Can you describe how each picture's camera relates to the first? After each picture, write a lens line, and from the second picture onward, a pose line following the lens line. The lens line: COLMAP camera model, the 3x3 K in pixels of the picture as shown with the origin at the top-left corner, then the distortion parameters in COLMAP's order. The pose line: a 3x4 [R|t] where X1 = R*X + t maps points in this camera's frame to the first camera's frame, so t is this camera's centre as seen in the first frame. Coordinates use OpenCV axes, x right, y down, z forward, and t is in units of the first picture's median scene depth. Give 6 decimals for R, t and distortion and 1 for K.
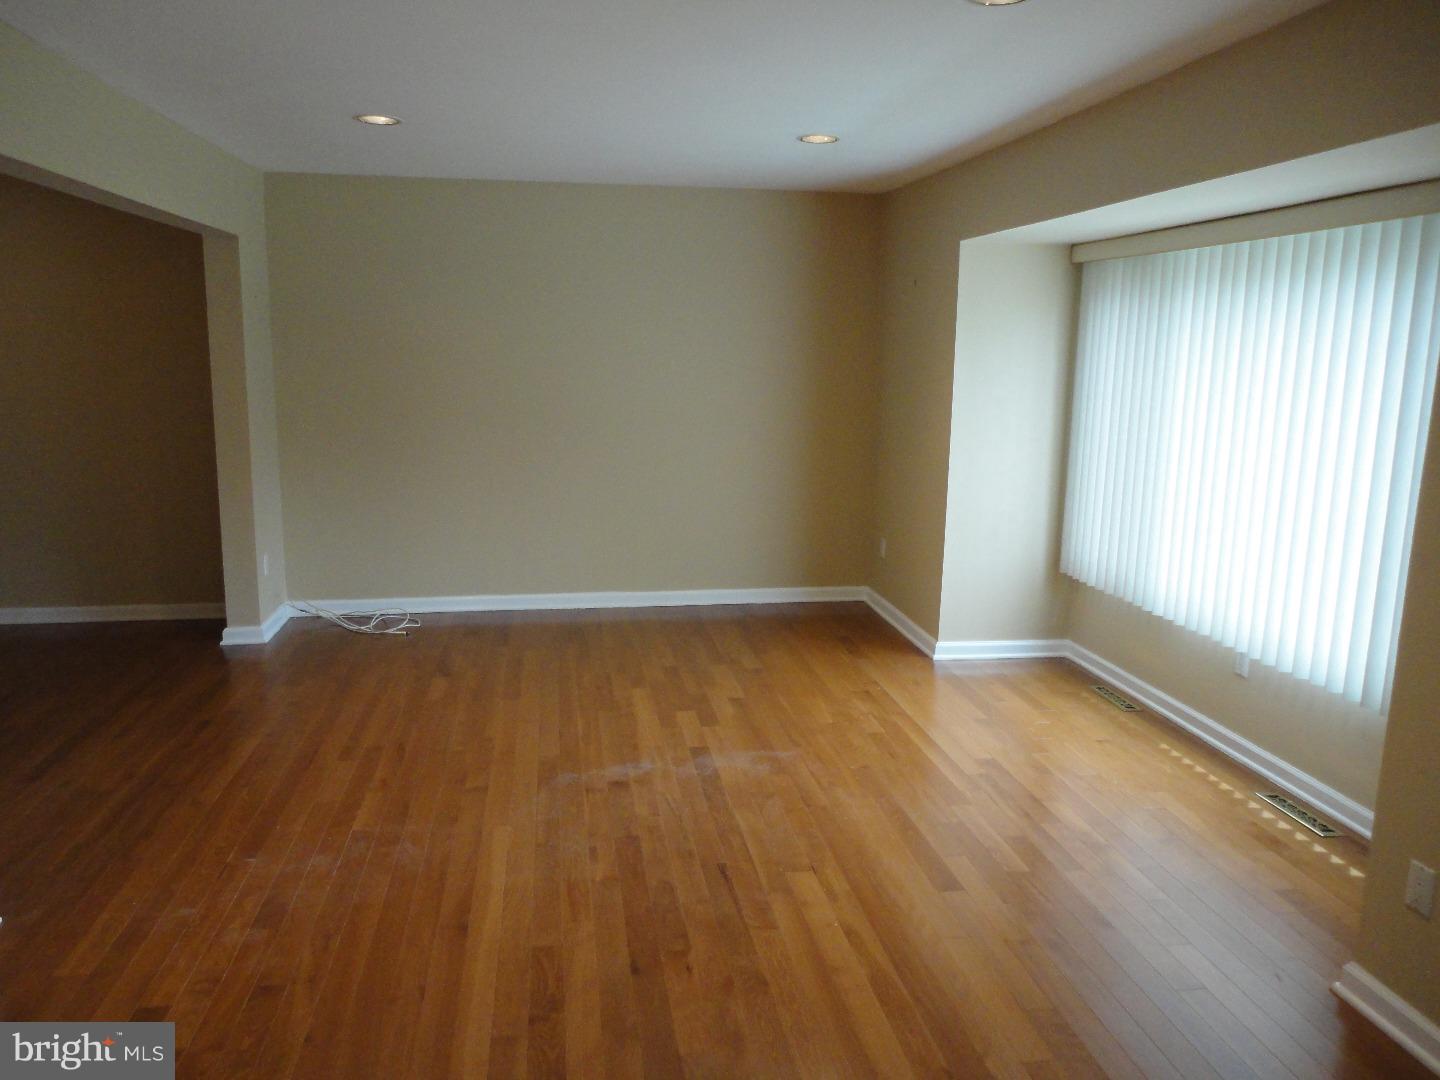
lens RADIAL K [[1065.7, 0, 721.2], [0, 1065.7, 536.2], [0, 0, 1]] dist [0.010121, 0.002645]
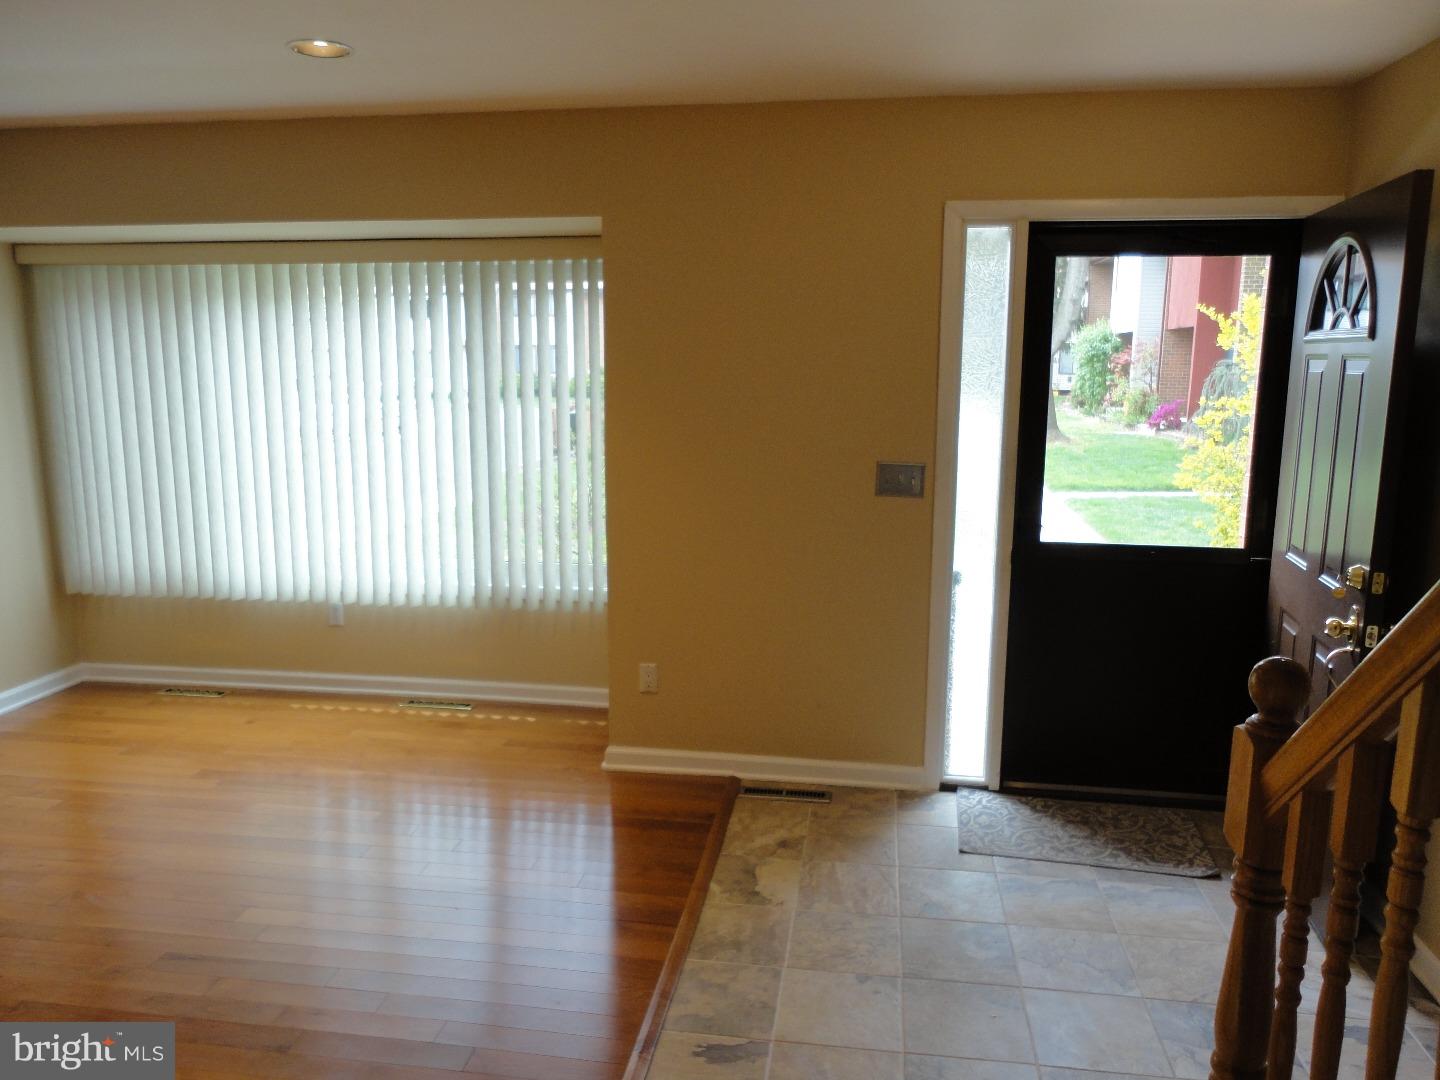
lens RADIAL K [[1052.3, 0, 720.0], [0, 1052.3, 540.0], [0, 0, 1]] dist [0.001646, 0.000536]
pose [[0.308600, -0.187795, 0.932469, -0.468060], [0.177620, 0.974451, 0.137467, -0.049271], [-0.934461, 0.123203, 0.334072, 0.193933]]
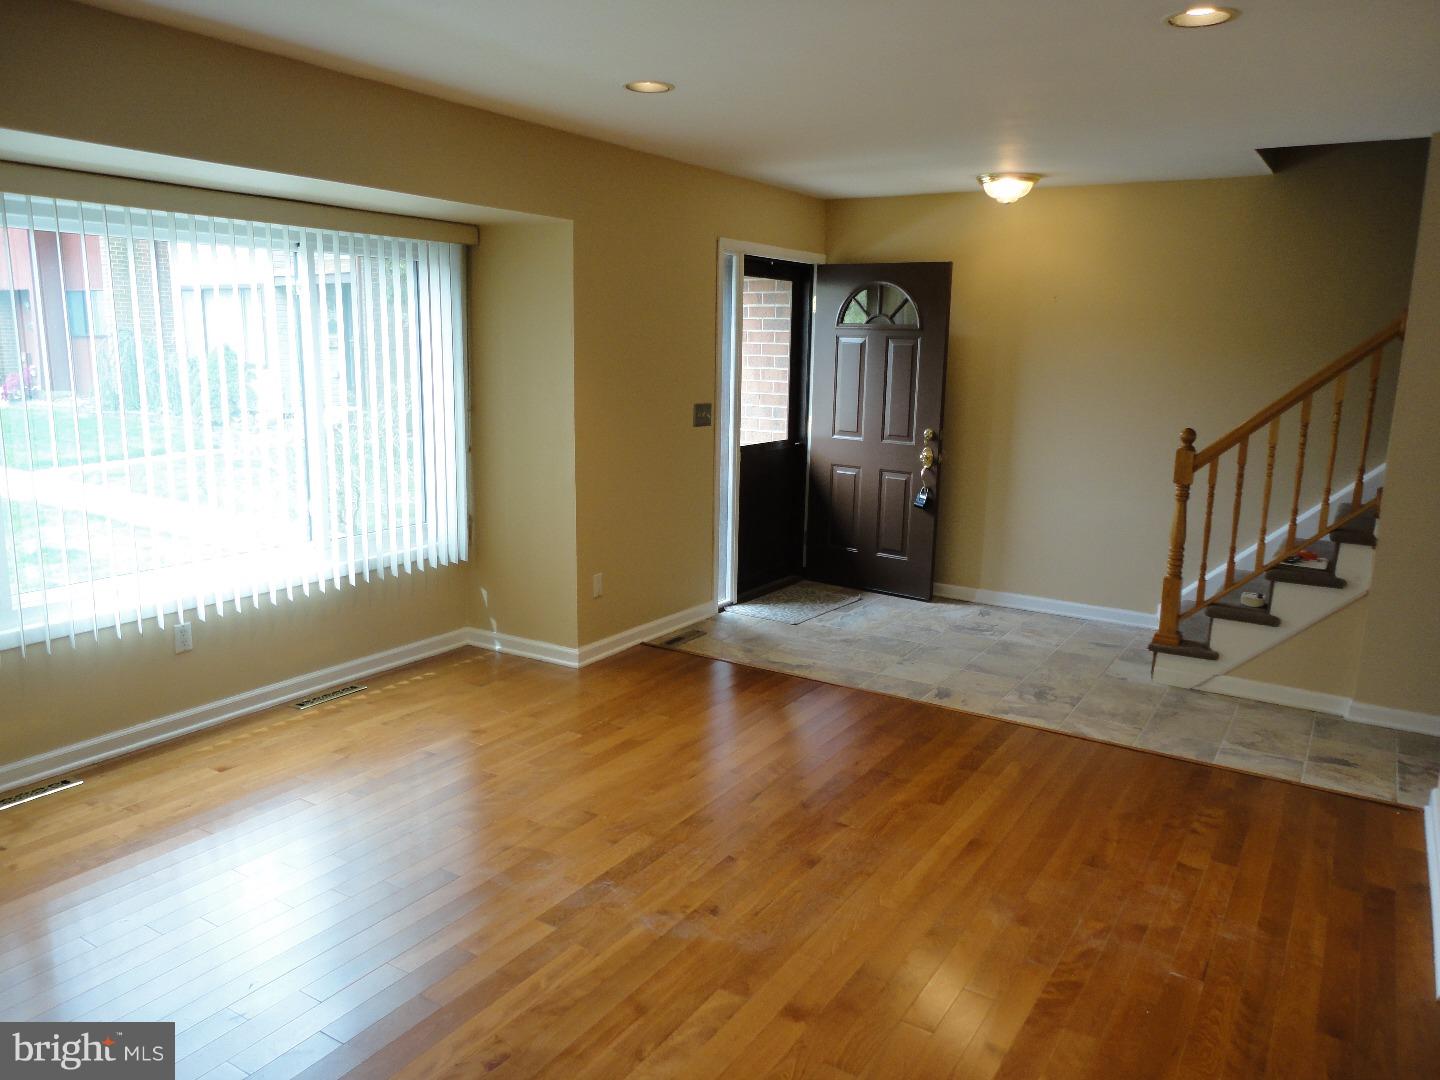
lens RADIAL K [[1052.3, 0, 720.0], [0, 1052.3, 540.0], [0, 0, 1]] dist [0.001646, 0.000536]
pose [[-0.744785, -0.162700, 0.647166, -0.509268], [0.087182, 0.937784, 0.336096, -0.256240], [-0.661585, 0.306740, -0.684263, 1.323858]]
